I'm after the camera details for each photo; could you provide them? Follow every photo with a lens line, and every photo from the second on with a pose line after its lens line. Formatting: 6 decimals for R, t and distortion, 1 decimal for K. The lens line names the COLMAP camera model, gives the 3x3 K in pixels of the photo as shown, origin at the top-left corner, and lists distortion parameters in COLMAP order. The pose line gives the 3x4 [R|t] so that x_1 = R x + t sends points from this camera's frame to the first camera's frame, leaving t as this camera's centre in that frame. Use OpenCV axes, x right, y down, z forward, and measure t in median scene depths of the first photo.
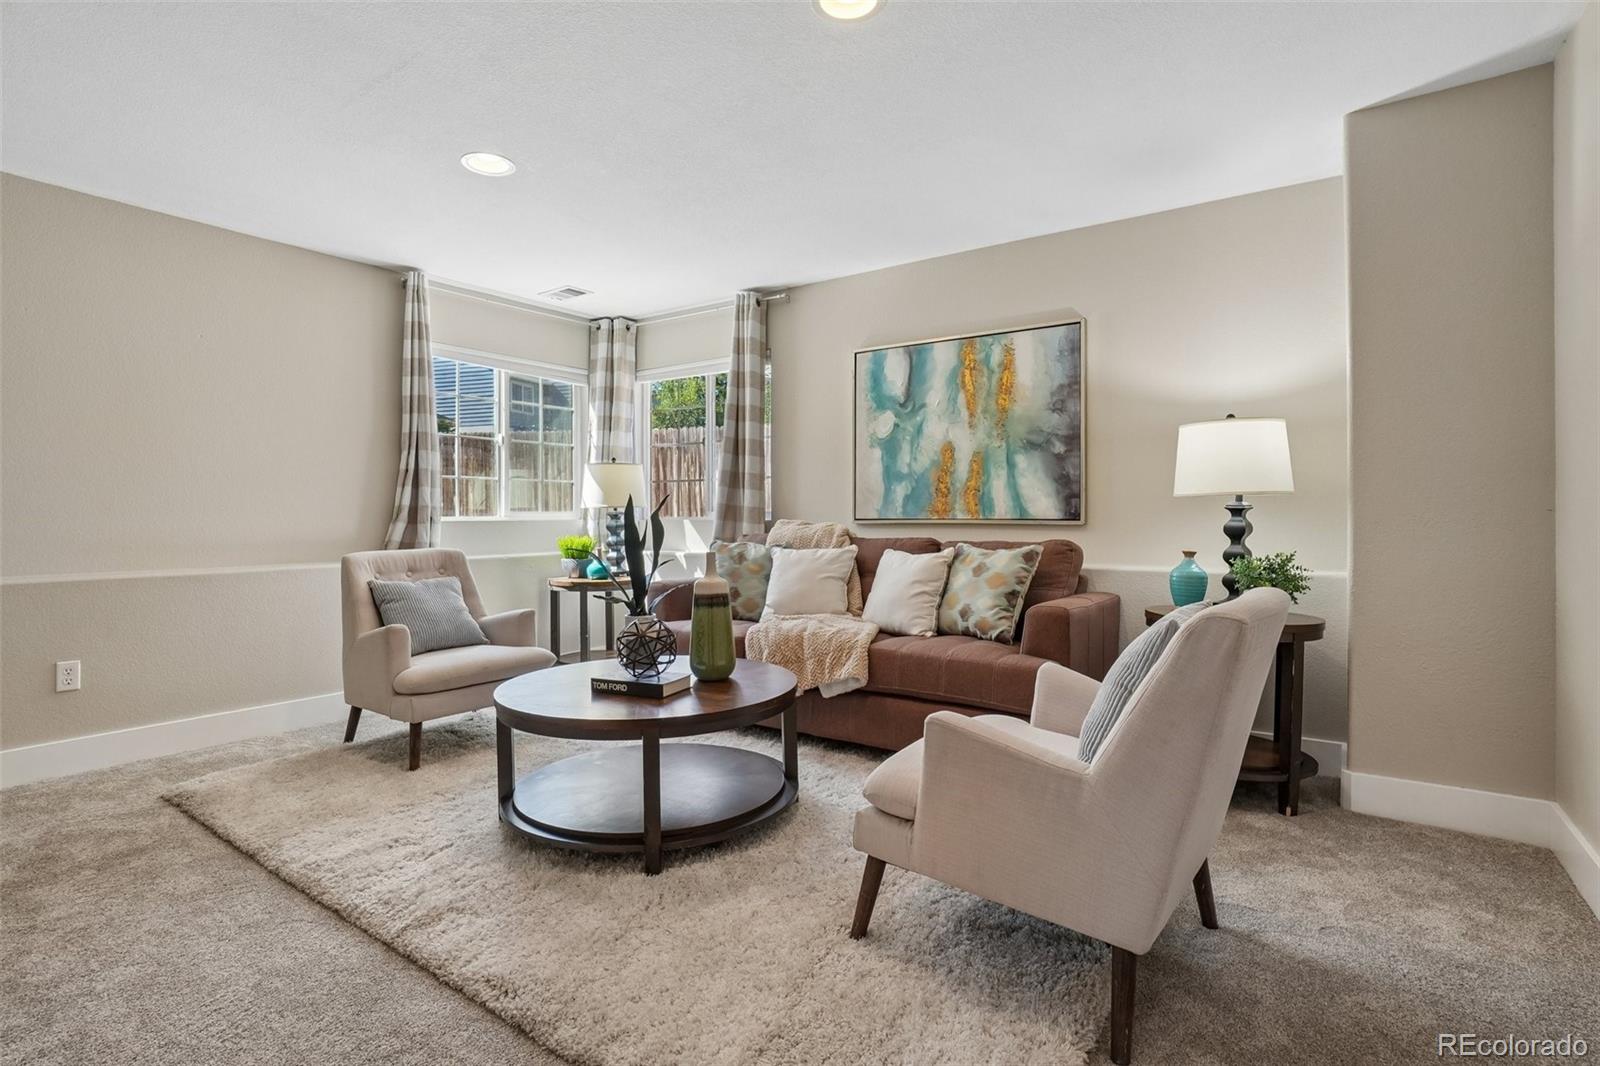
lens RADIAL K [[767.3, 0, 806.9], [0, 767.3, 520.7], [0, 0, 1]] dist [-0.029386, 0.001321]
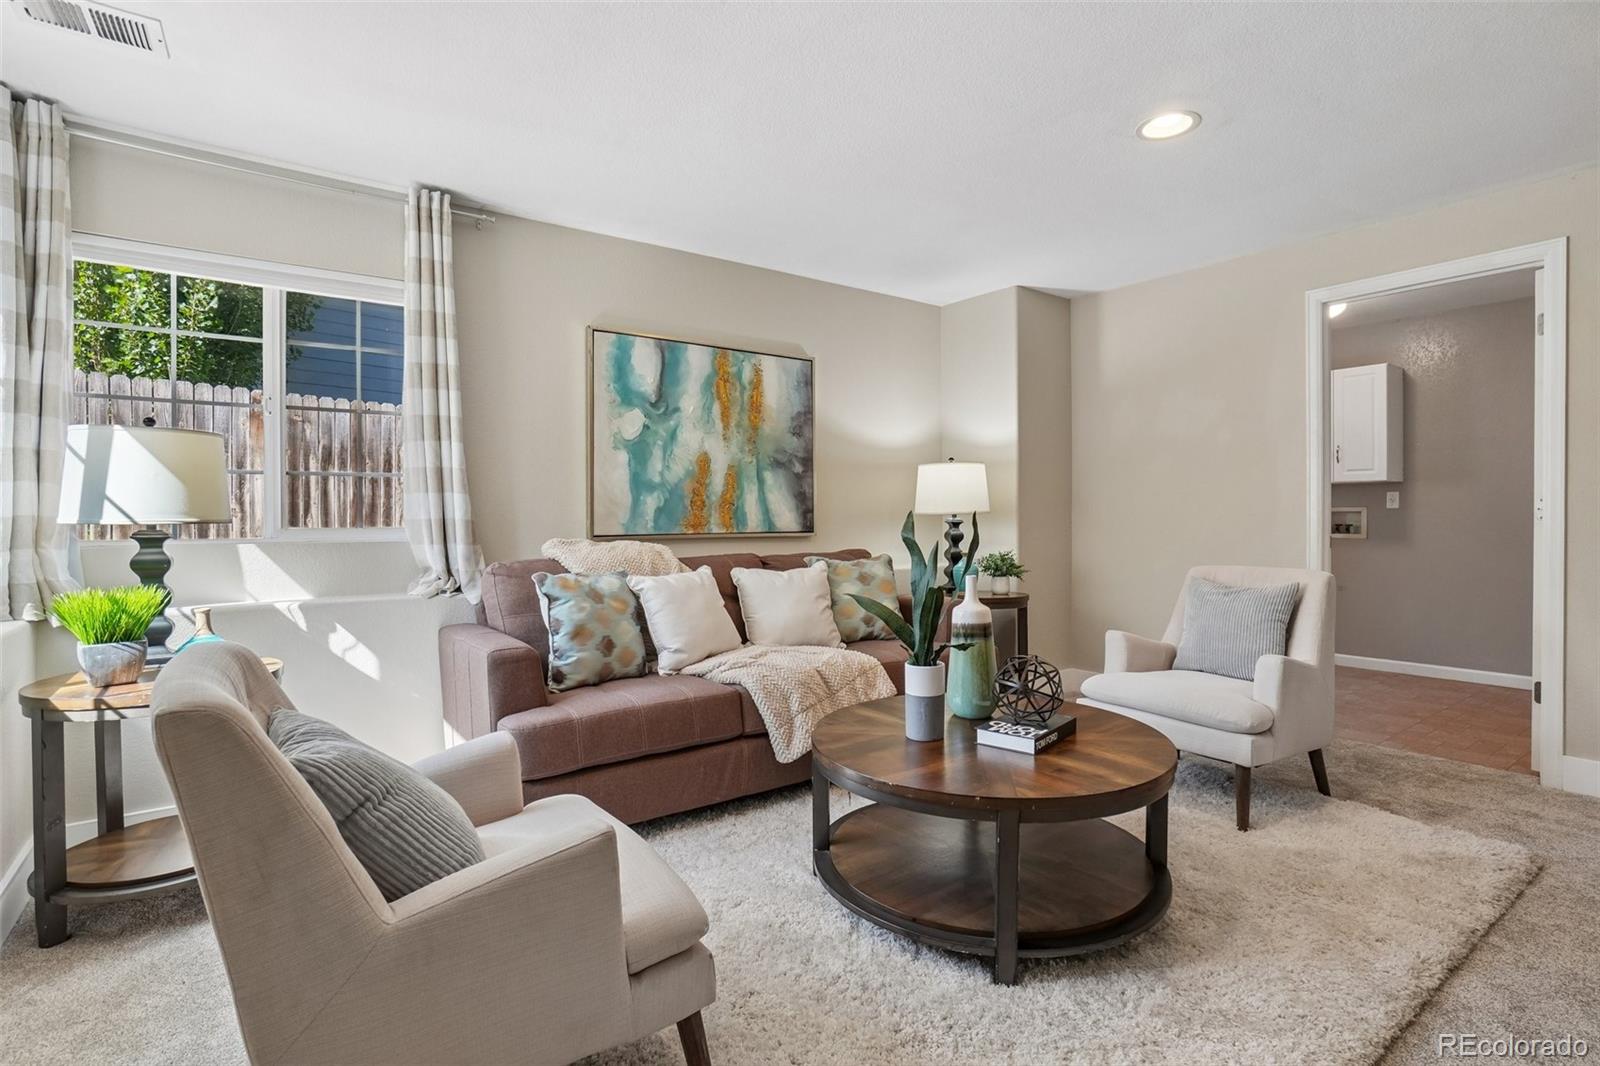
lens RADIAL K [[767.3, 0, 800.3], [0, 767.3, 531.6], [0, 0, 1]] dist [-0.029386, 0.001321]
pose [[0.341408, -0.018610, 0.939731, -0.661780], [0.010013, 0.999819, 0.016162, -0.018363], [-0.939862, 0.003892, 0.341533, 0.555204]]
